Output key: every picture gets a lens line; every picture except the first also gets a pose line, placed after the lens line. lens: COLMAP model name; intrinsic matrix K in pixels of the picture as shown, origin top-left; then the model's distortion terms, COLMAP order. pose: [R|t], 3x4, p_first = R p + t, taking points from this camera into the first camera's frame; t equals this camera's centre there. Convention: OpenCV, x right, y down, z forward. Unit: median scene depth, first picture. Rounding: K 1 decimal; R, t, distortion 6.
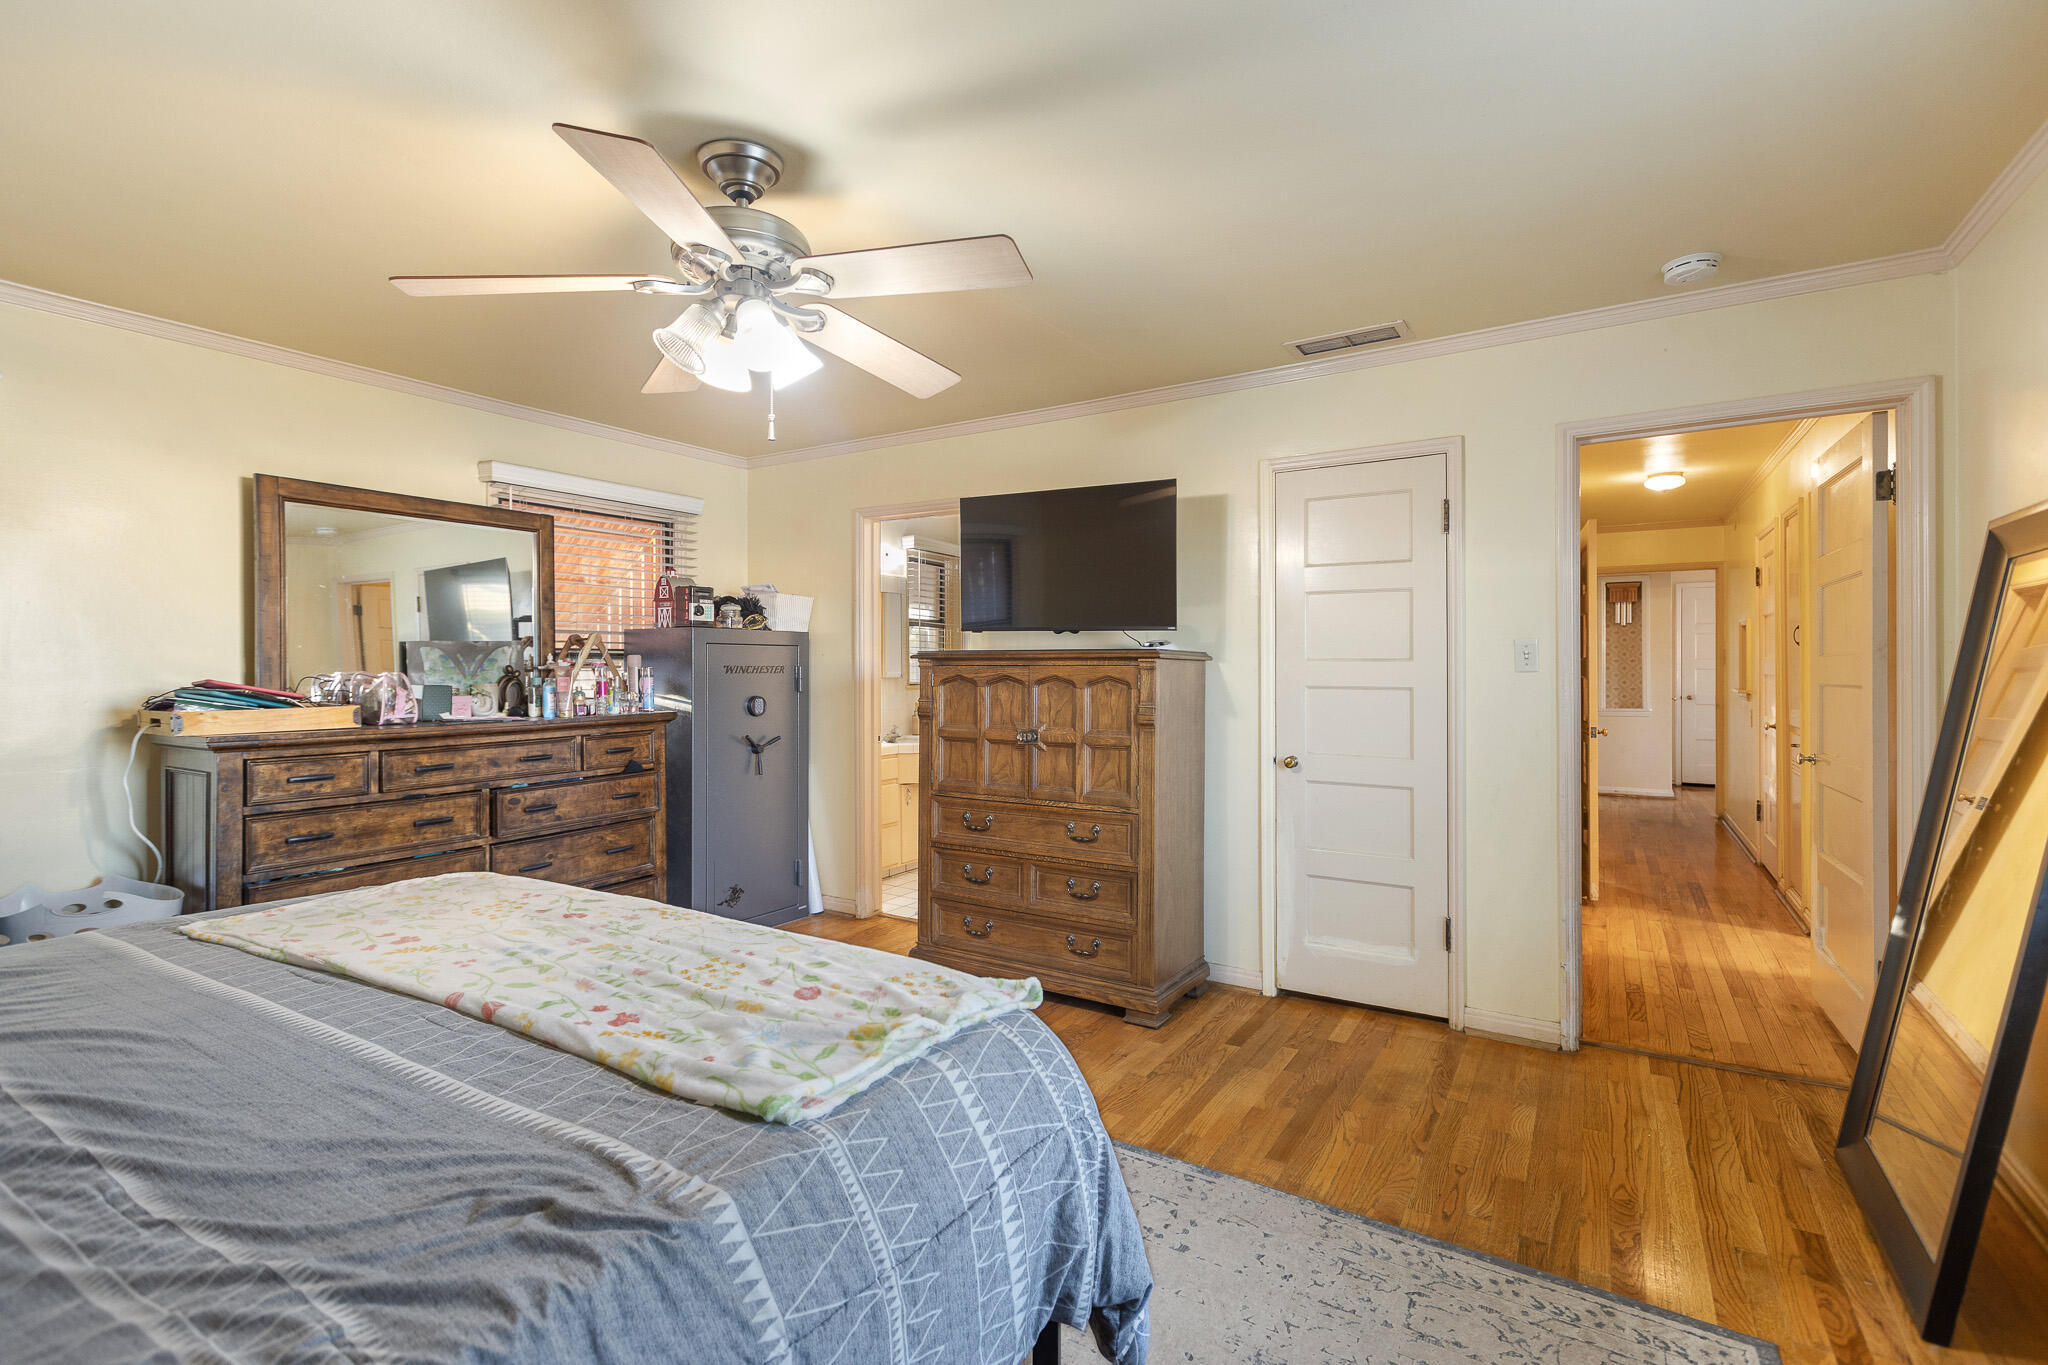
lens RADIAL K [[939.0, 0, 1029.3], [0, 939.0, 633.0], [0, 0, 1]] dist [0.004495, -0.000669]
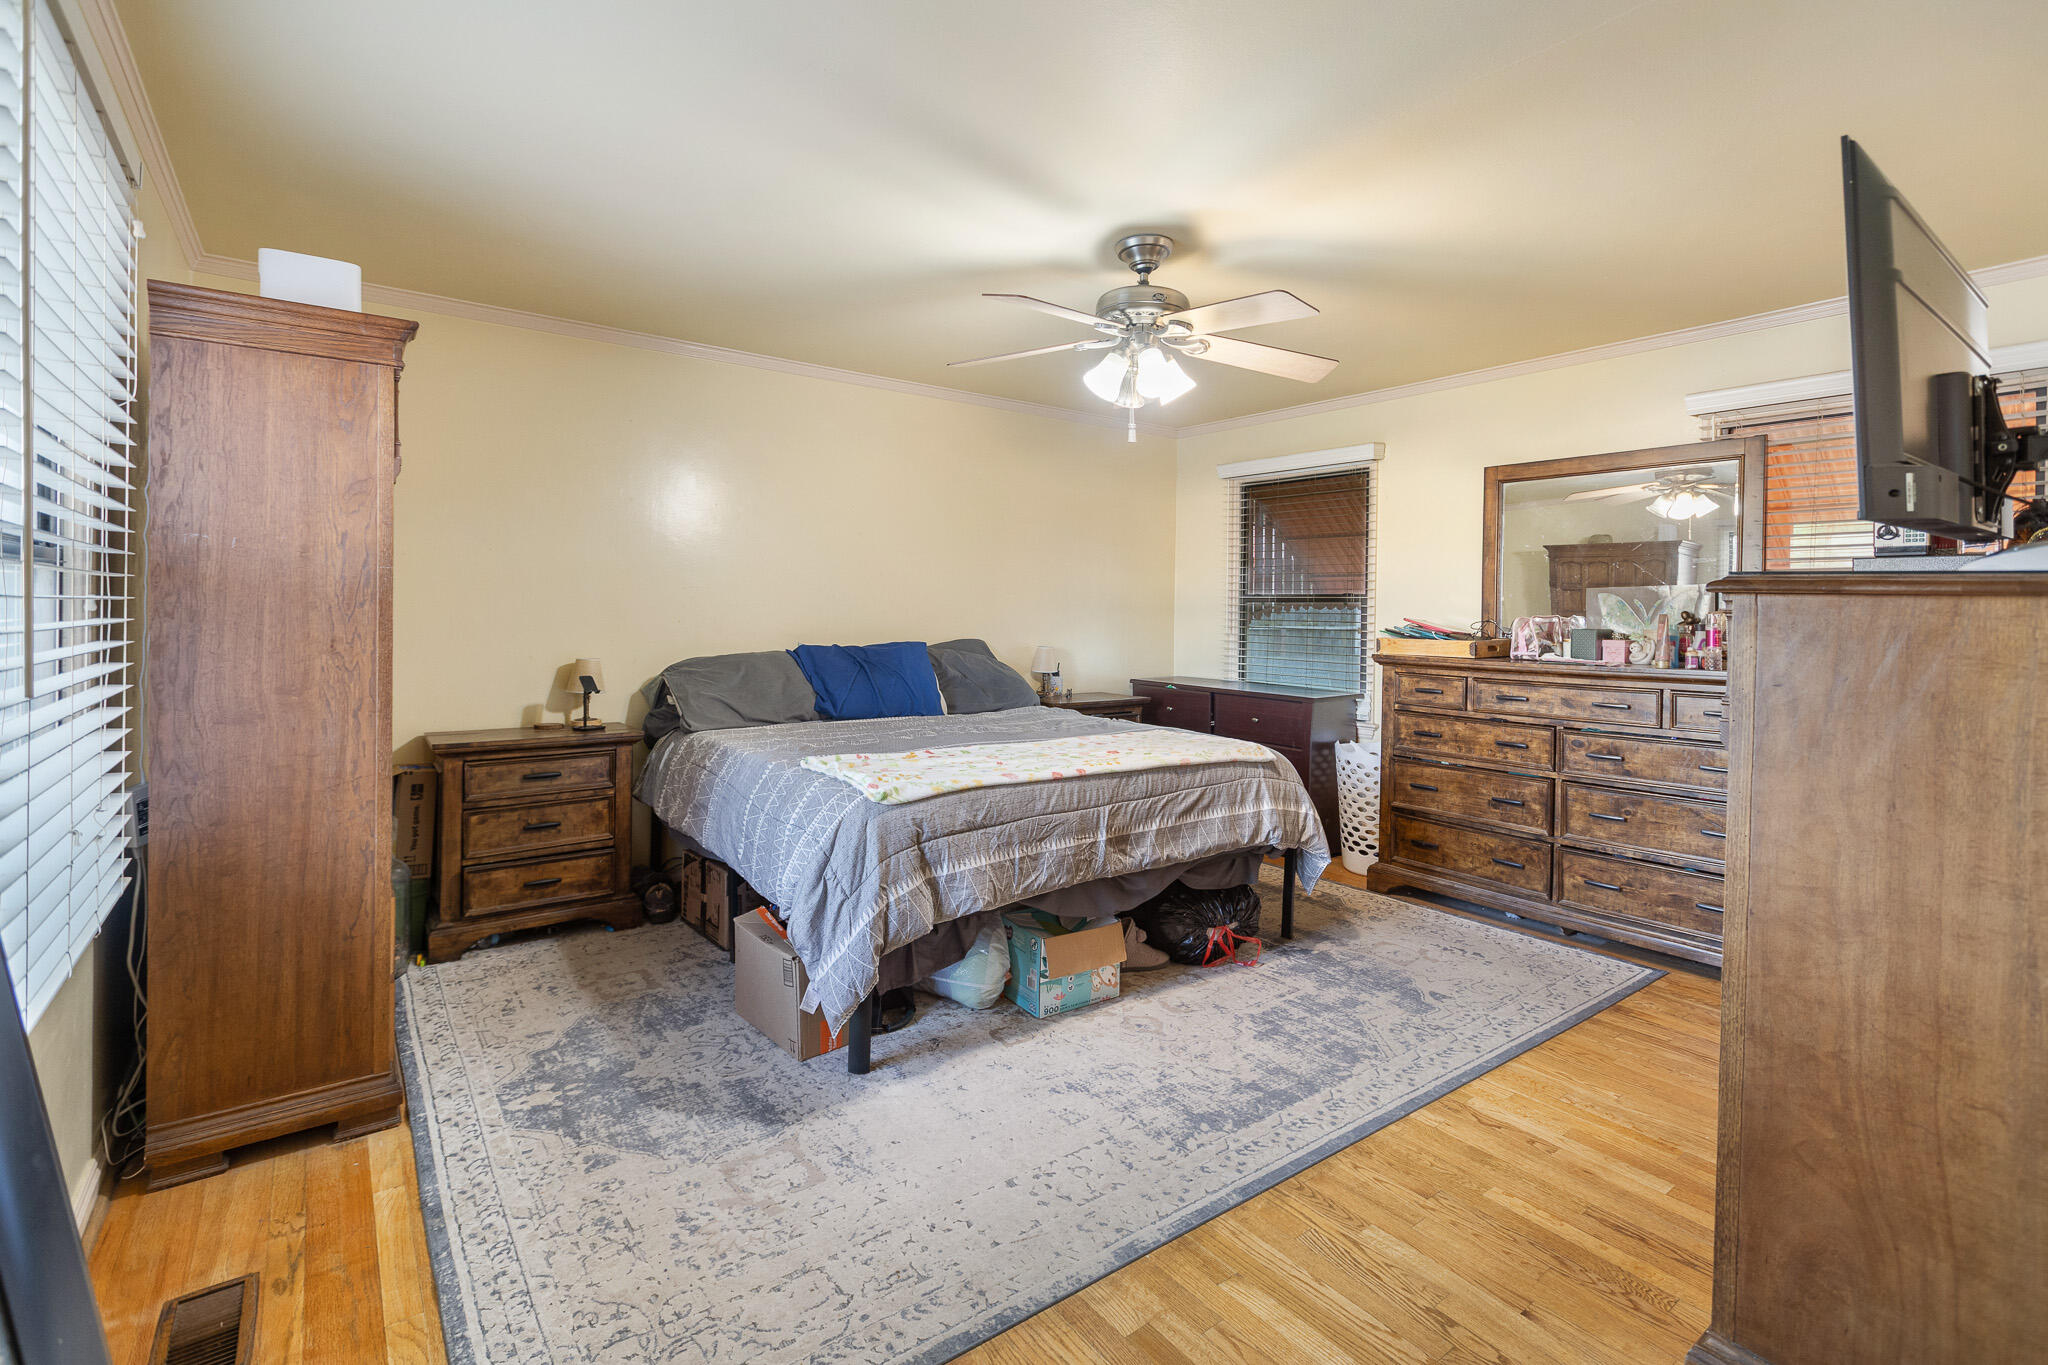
lens RADIAL K [[918.3, 0, 954.1], [0, 918.3, 610.6], [0, 0, 1]] dist [-0.000871, -0.000249]
pose [[-0.409971, 0.001580, -0.912097, 0.673230], [0.018762, 0.999802, -0.006701, 0.031487], [0.911906, -0.019860, -0.409919, 0.847955]]
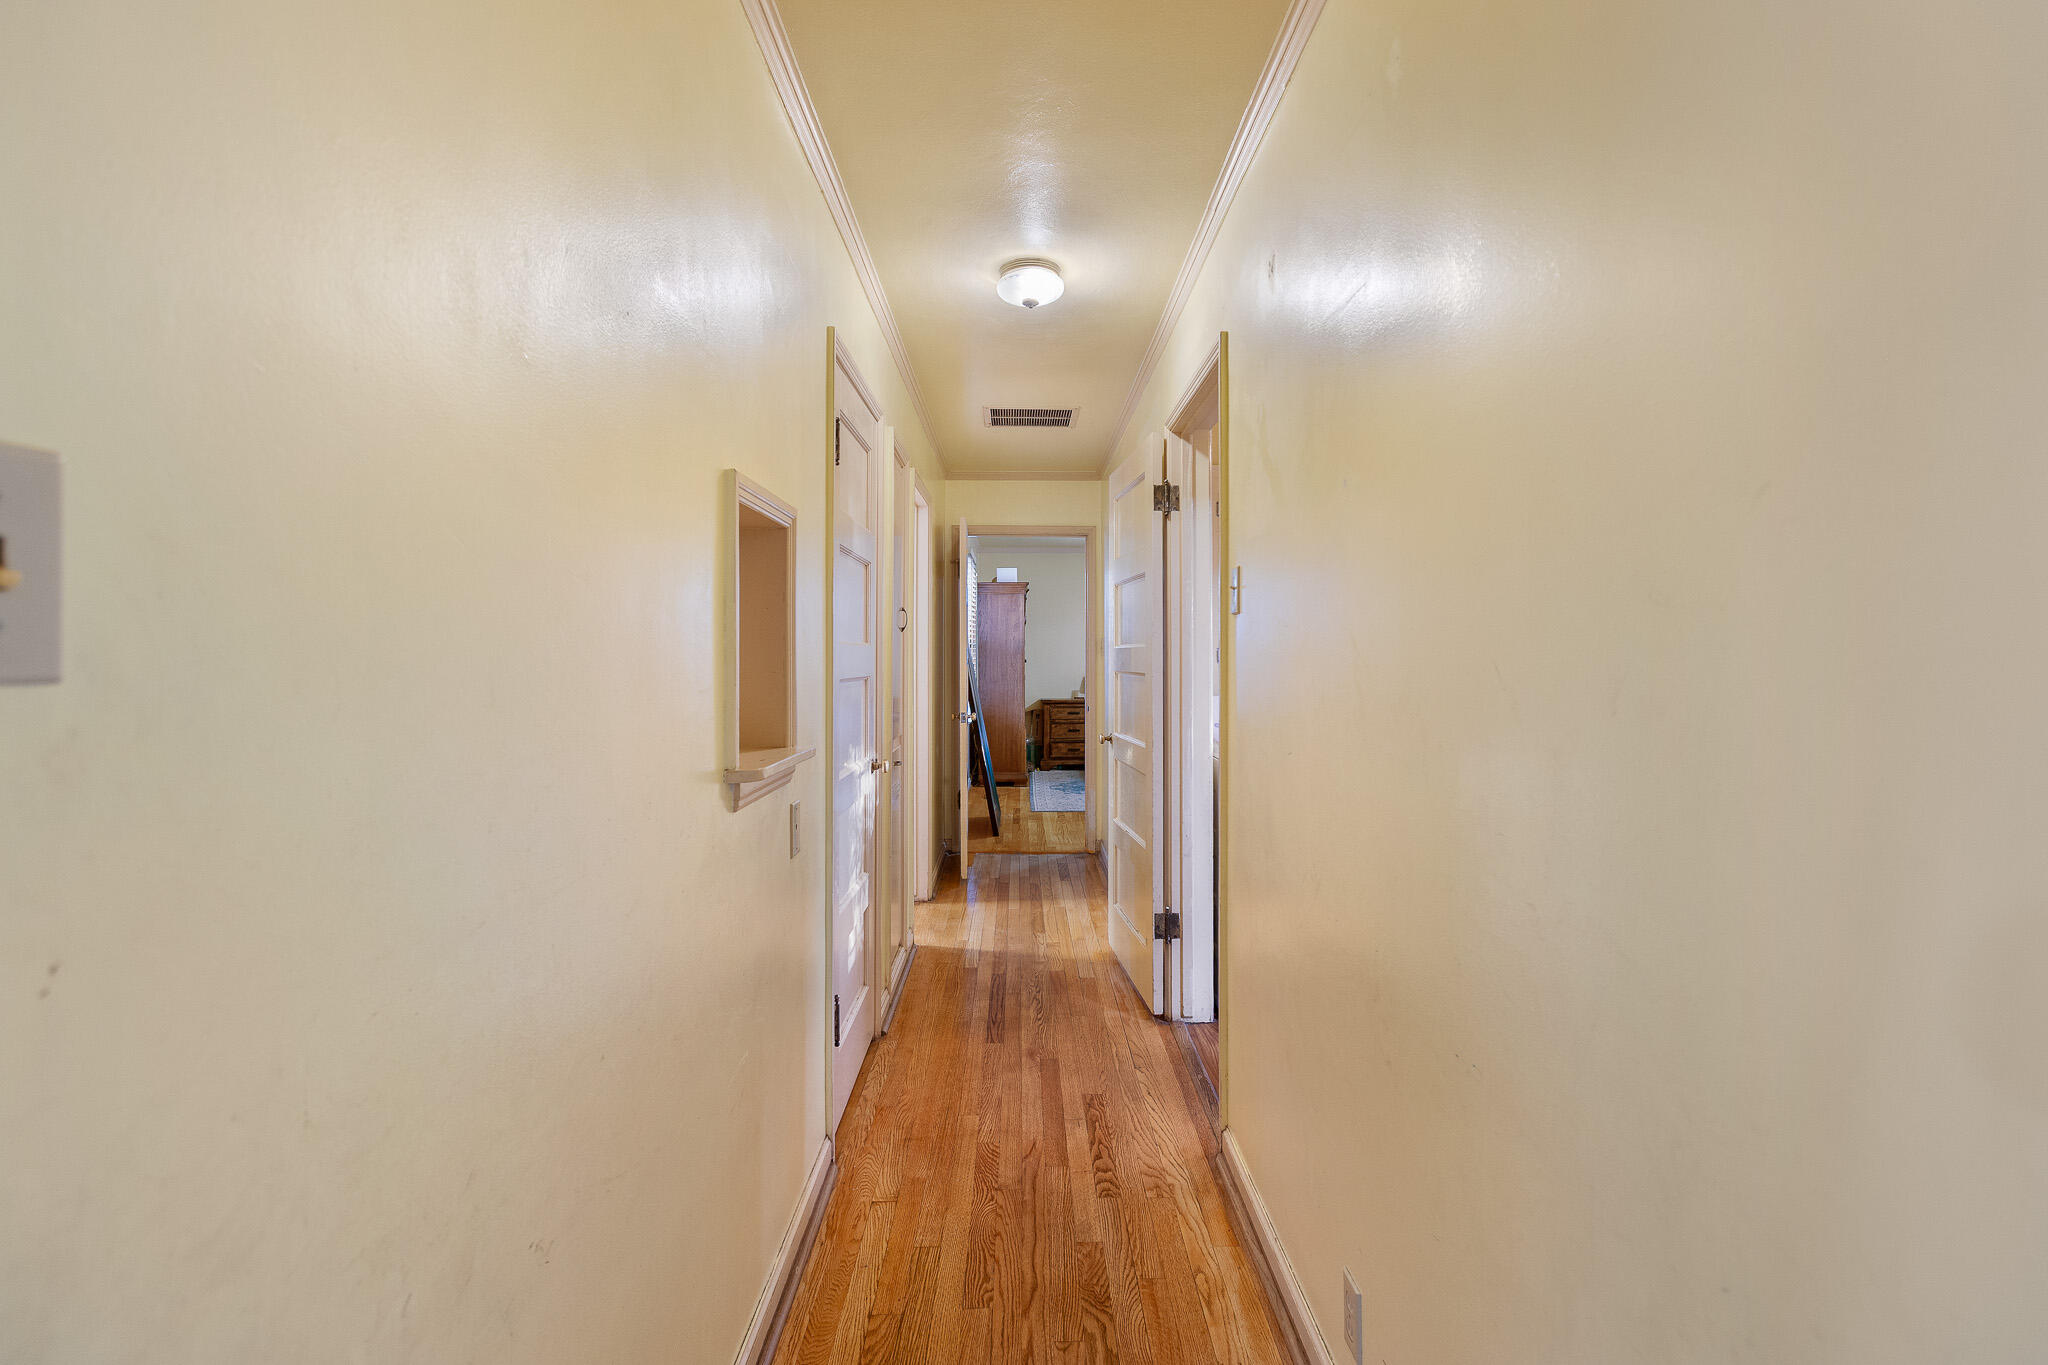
lens RADIAL K [[930.2, 0, 1028.1], [0, 930.2, 661.5], [0, 0, 1]] dist [0.003990, -0.000220]
pose [[-0.850746, 0.005893, -0.525544, 1.193299], [0.015676, 0.999777, -0.014165, 0.054628], [0.525343, -0.020289, -0.850649, 1.736564]]
